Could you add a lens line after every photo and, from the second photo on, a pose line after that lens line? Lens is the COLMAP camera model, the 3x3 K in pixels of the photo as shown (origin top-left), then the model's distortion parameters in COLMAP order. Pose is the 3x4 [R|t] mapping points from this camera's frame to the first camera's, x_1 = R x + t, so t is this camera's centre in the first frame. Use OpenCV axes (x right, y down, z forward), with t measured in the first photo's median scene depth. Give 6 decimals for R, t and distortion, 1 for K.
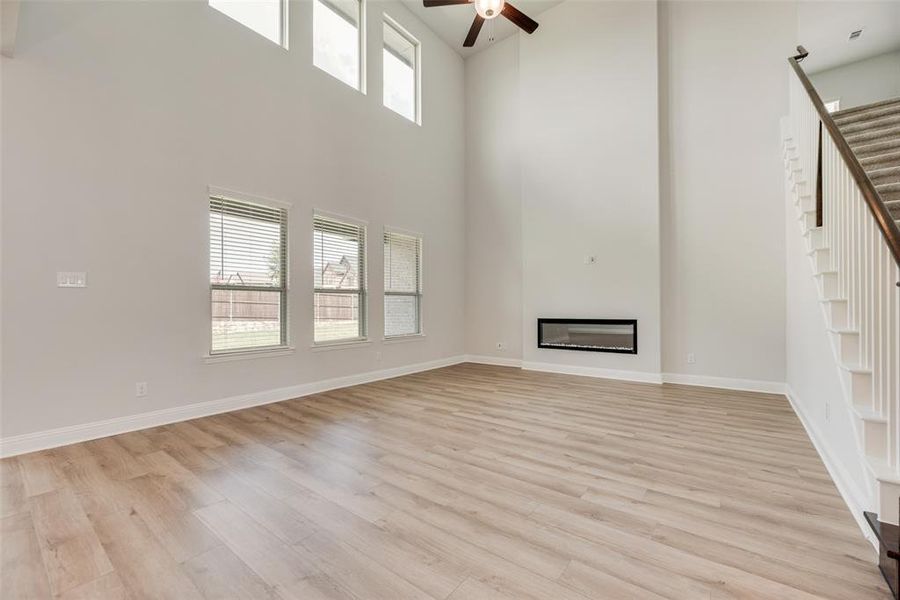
lens RADIAL K [[363.4, 0, 451.8], [0, 363.4, 305.0], [0, 0, 1]] dist [-0.002784, 0.000226]
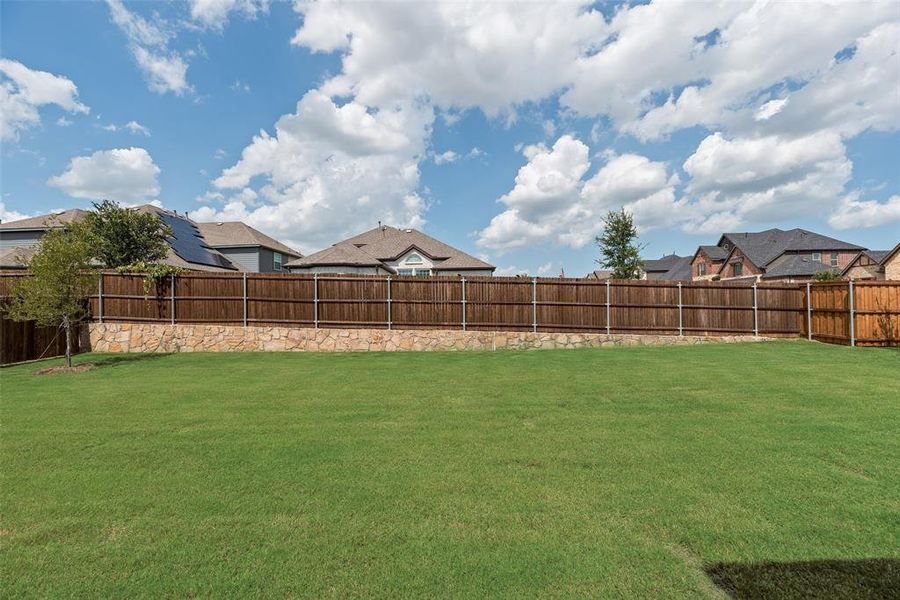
lens RADIAL K [[363.4, 0, 452.9], [0, 363.4, 308.2], [0, 0, 1]] dist [-0.002784, 0.000226]
pose [[0.601612, -0.010736, -0.798716, -0.126675], [0.017548, 0.999846, -0.000222, -0.002147], [0.798595, -0.013882, 0.601708, 0.368246]]
